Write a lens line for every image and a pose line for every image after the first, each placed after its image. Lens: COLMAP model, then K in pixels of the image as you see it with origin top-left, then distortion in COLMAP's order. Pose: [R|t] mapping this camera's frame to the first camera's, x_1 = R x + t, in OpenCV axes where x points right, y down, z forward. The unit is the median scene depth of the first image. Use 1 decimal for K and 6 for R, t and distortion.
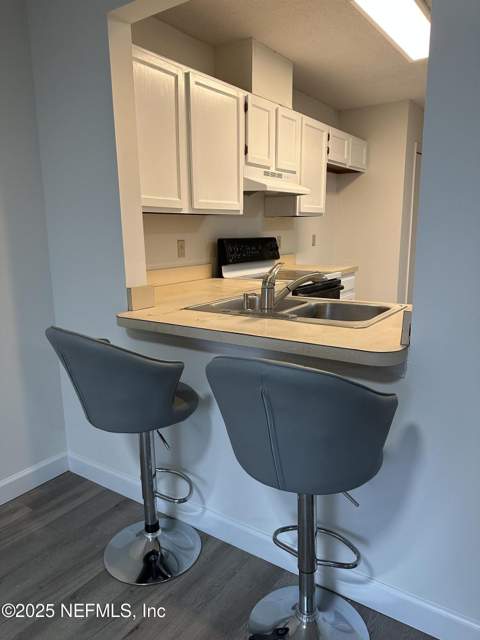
lens RADIAL K [[450.0, 0, 241.1], [0, 450.0, 323.8], [0, 0, 1]] dist [0.033079, -0.029365]
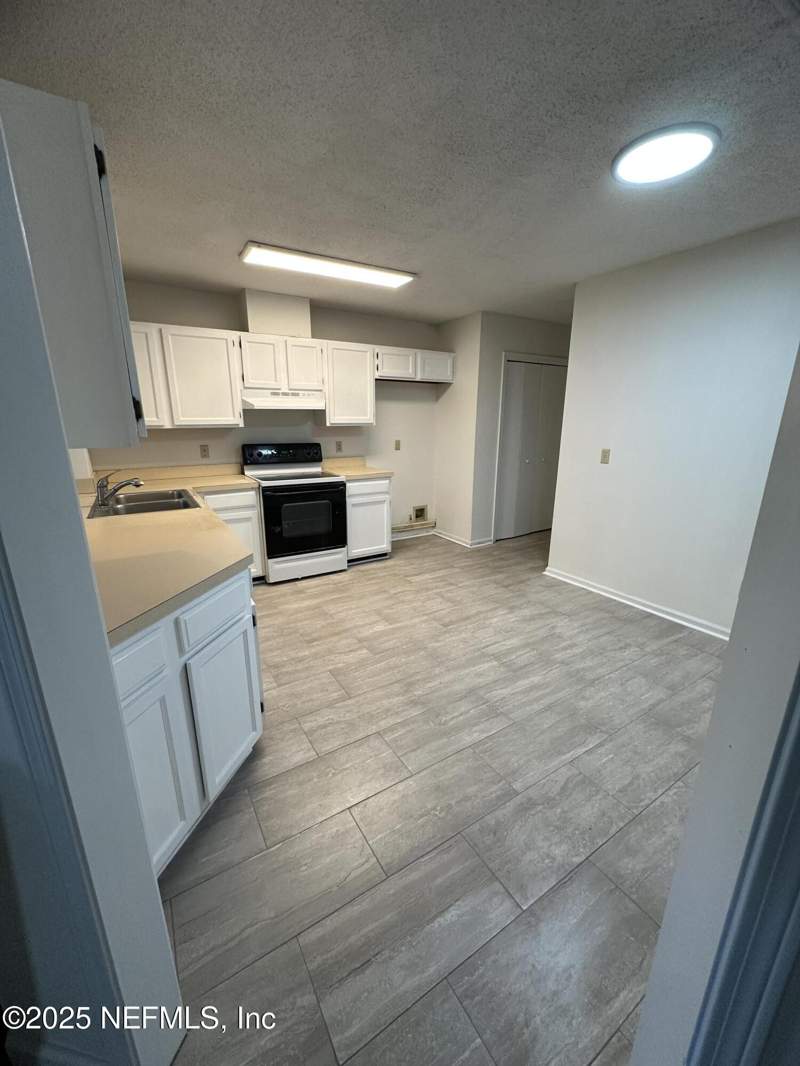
lens RADIAL K [[426.9, 0, 400.5], [0, 426.9, 533.5], [0, 0, 1]] dist [-0.000091, 0.000225]
pose [[0.913047, 0.128107, -0.387213, 0.853165], [-0.103959, 0.991131, 0.082776, -0.082103], [0.394383, -0.035324, 0.918267, 0.042678]]
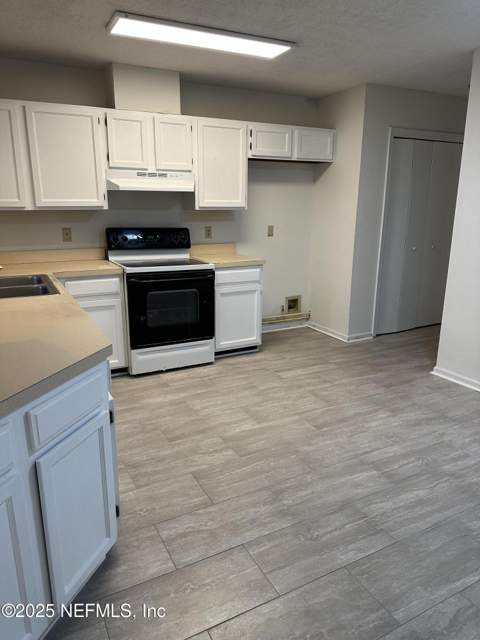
lens RADIAL K [[450.0, 0, 243.4], [0, 450.0, 324.6], [0, 0, 1]] dist [0.033079, -0.029365]
pose [[0.883807, 0.145787, -0.444558, 0.845210], [-0.118222, 0.988965, 0.089286, -0.081232], [0.452669, -0.026355, 0.891289, 0.063541]]
